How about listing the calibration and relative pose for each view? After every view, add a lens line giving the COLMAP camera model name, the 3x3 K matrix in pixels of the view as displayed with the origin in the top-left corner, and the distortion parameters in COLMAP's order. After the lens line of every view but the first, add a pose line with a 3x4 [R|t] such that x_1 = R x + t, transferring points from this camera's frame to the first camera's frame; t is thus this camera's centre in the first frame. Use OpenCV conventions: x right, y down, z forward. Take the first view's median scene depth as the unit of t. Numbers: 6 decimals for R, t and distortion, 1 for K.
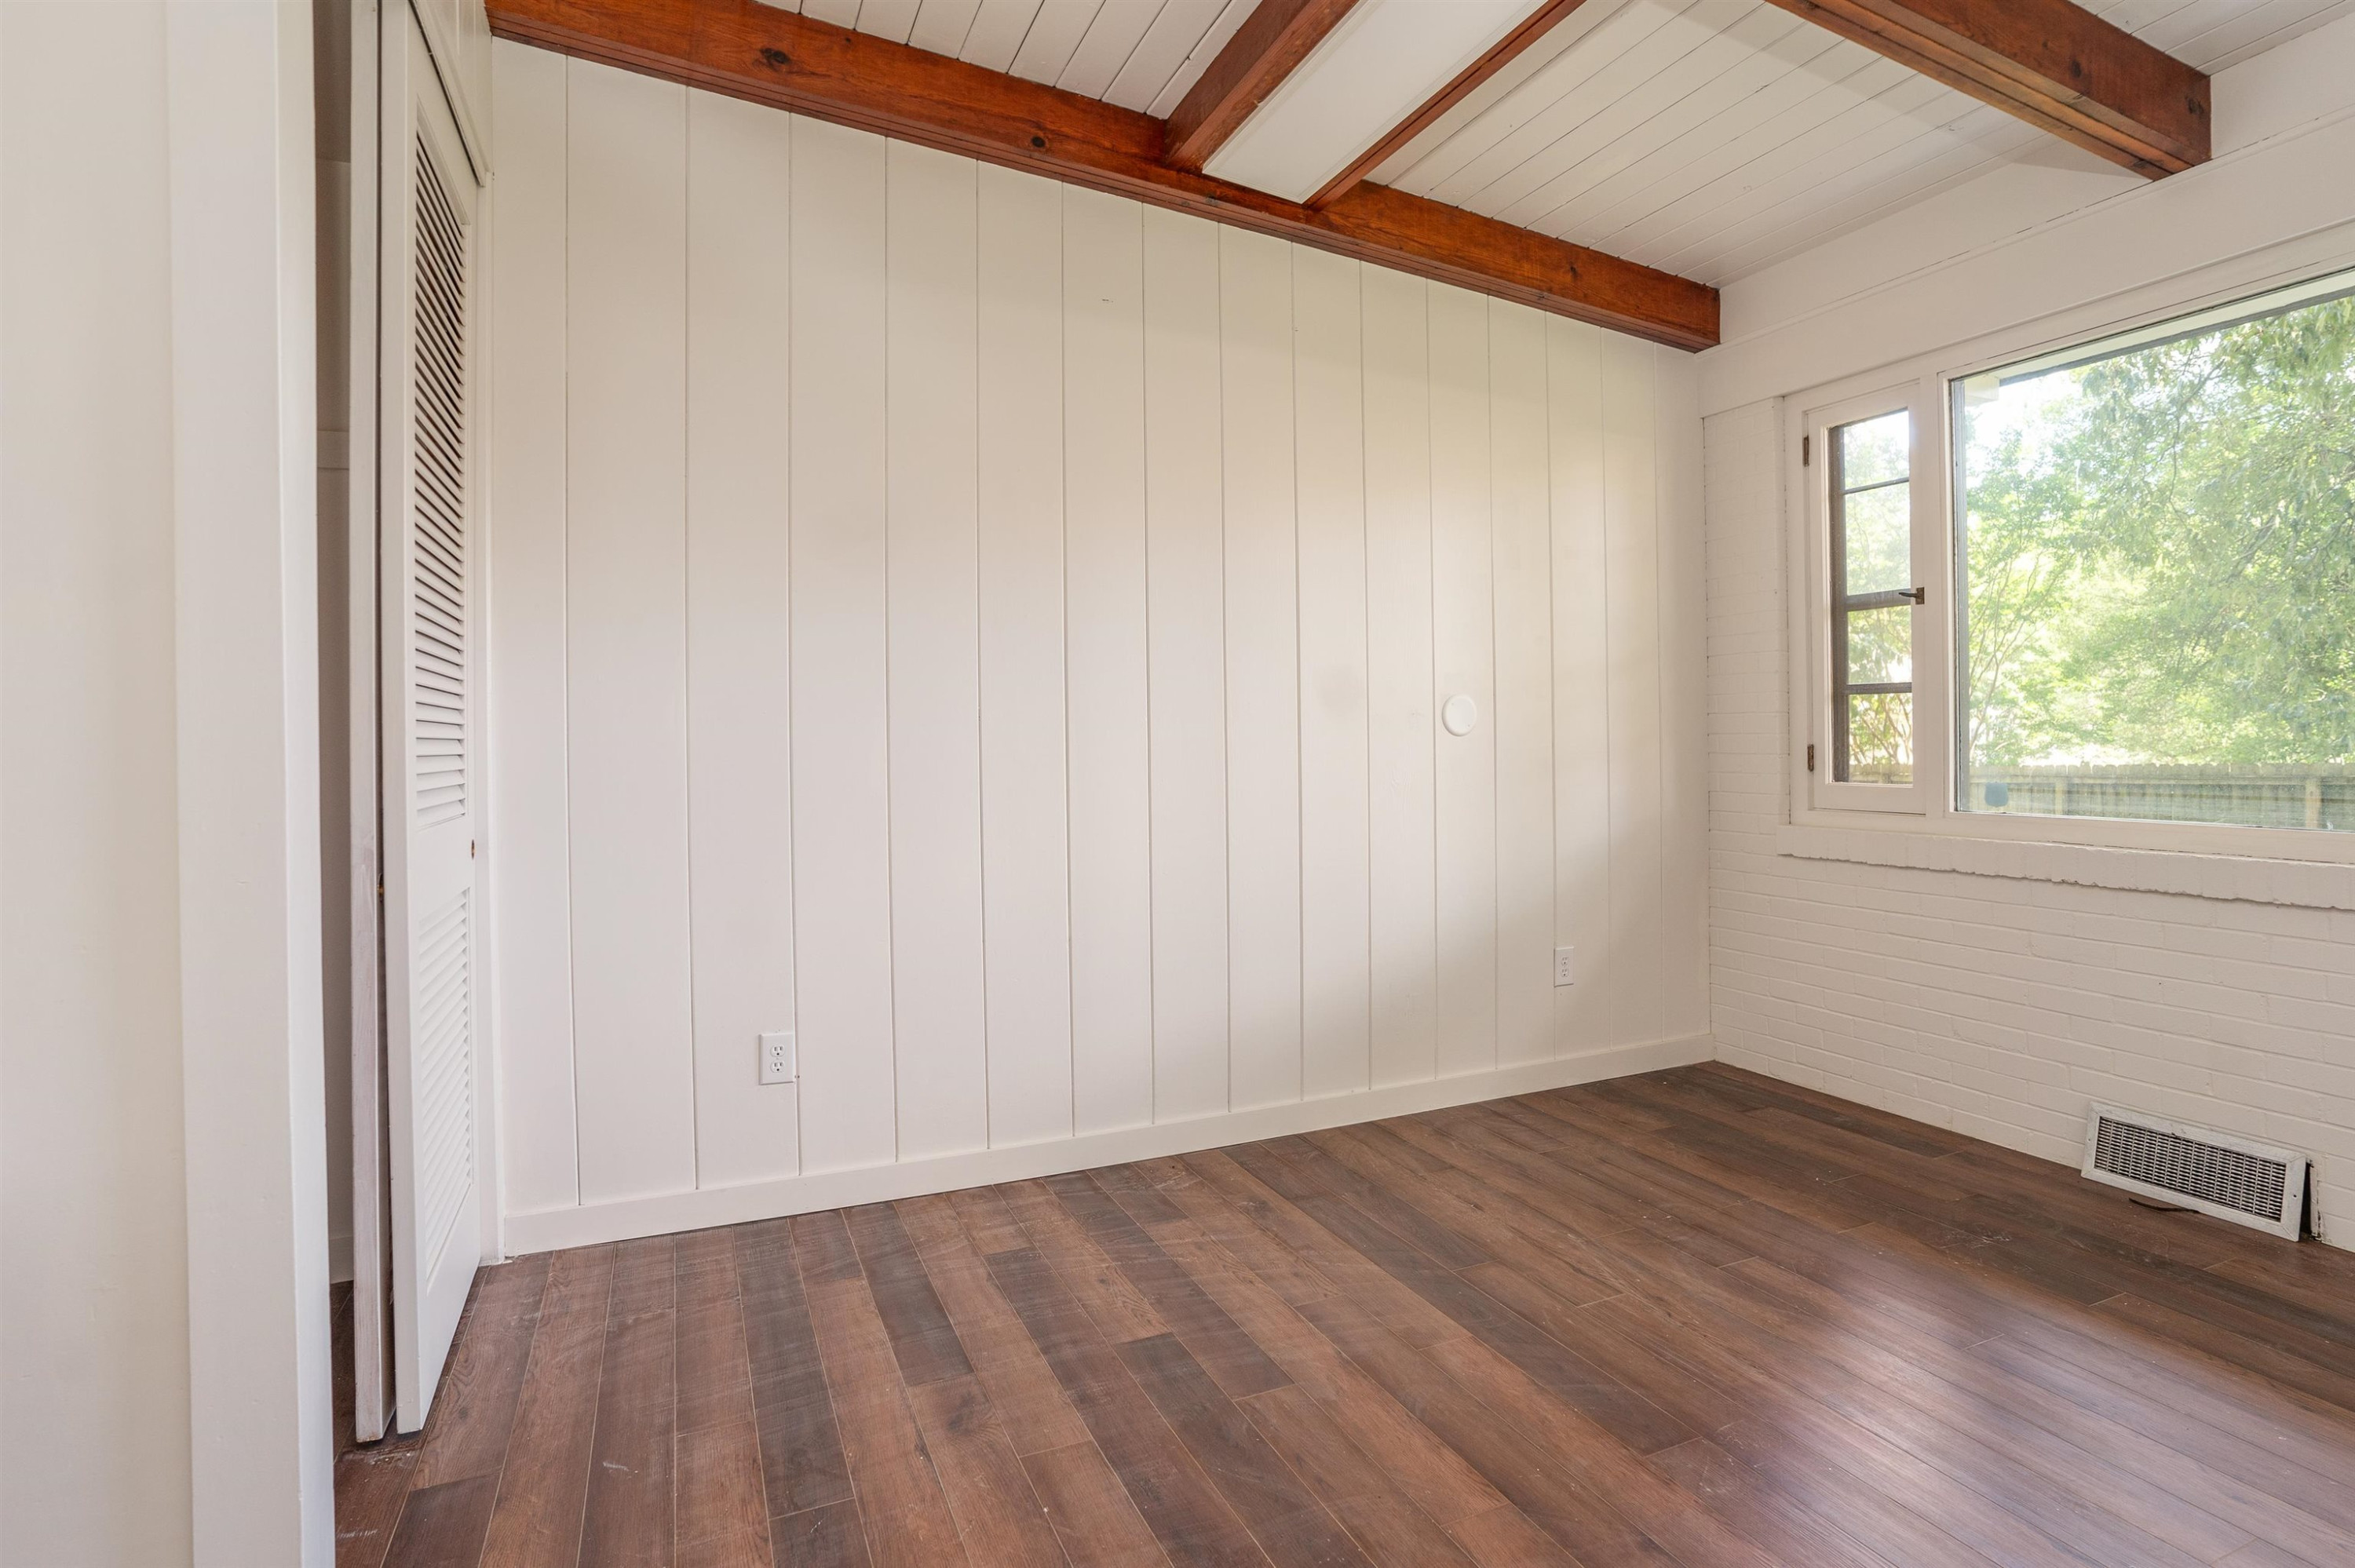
lens RADIAL K [[1244.7, 0, 1188.5], [0, 1244.7, 768.4], [0, 0, 1]] dist [-0.032380, 0.001761]
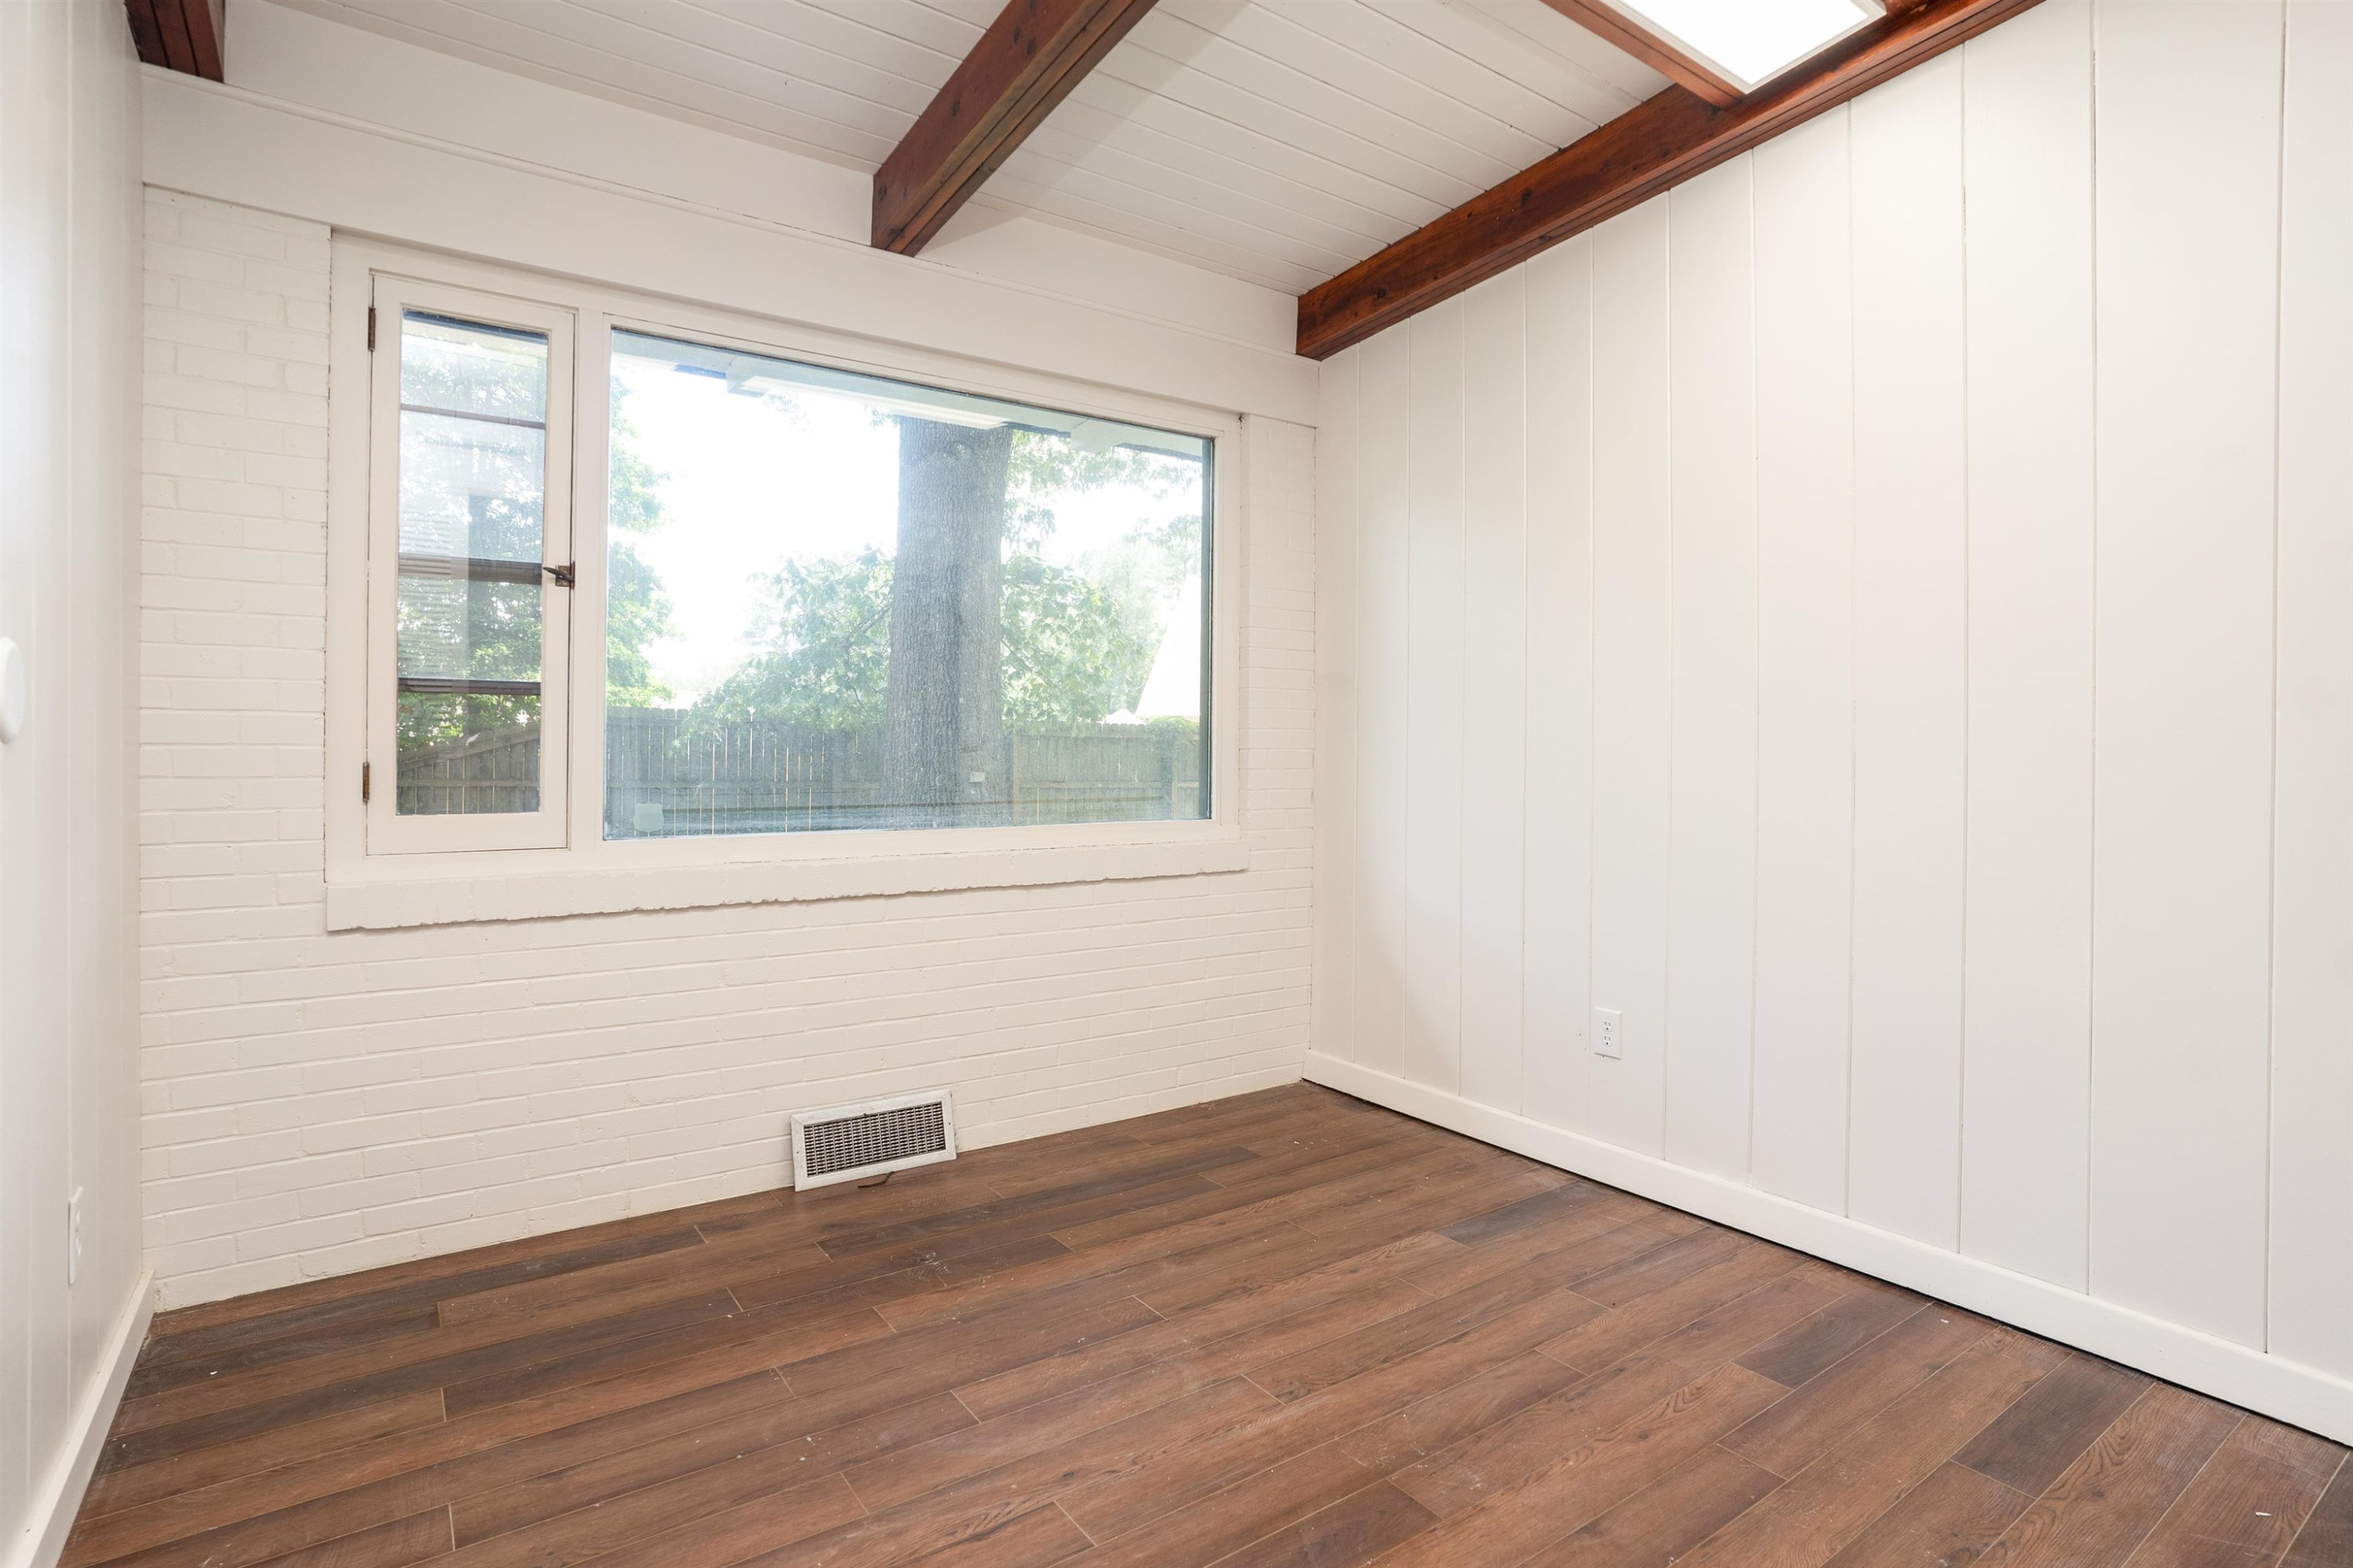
lens RADIAL K [[1186.0, 0, 1246.2], [0, 1186.0, 748.4], [0, 0, 1]] dist [-0.022155, 0.011499]
pose [[-0.243139, 0.013518, 0.969897, -0.336543], [0.014253, 0.999845, -0.010362, -0.016004], [-0.969887, 0.011305, -0.243293, 0.966381]]
